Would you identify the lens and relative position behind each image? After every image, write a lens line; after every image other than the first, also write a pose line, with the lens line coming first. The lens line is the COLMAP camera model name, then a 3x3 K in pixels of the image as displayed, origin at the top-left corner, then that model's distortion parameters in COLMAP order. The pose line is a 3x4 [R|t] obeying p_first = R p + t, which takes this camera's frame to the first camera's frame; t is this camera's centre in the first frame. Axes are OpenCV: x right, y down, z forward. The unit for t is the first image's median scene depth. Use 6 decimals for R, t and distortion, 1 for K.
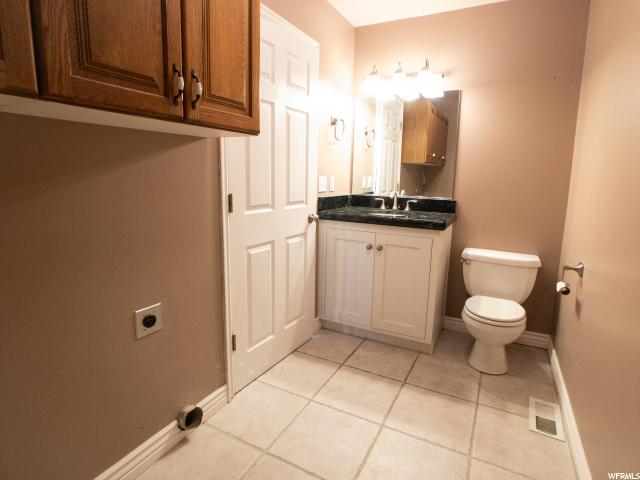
lens RADIAL K [[342.2, 0, 321.9], [0, 342.2, 224.6], [0, 0, 1]] dist [-0.033916, 0.018154]
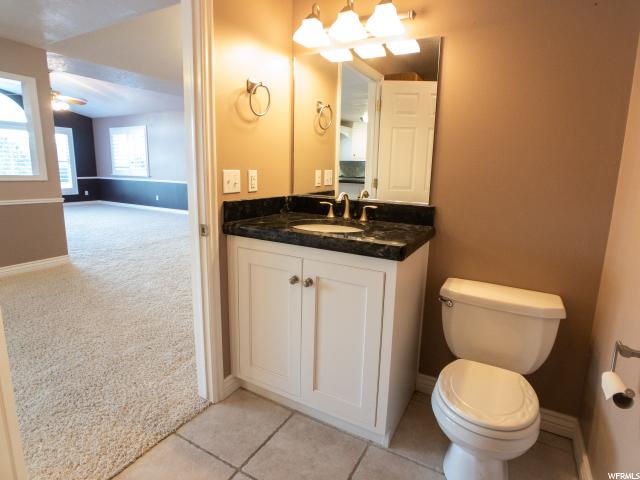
lens RADIAL K [[342.2, 0, 321.9], [0, 342.2, 224.6], [0, 0, 1]] dist [-0.033916, 0.018154]
pose [[0.999703, 0.005366, -0.023784, 0.194832], [-0.004957, 0.999840, 0.017205, -0.047124], [0.023873, -0.017082, 0.999569, 0.337830]]
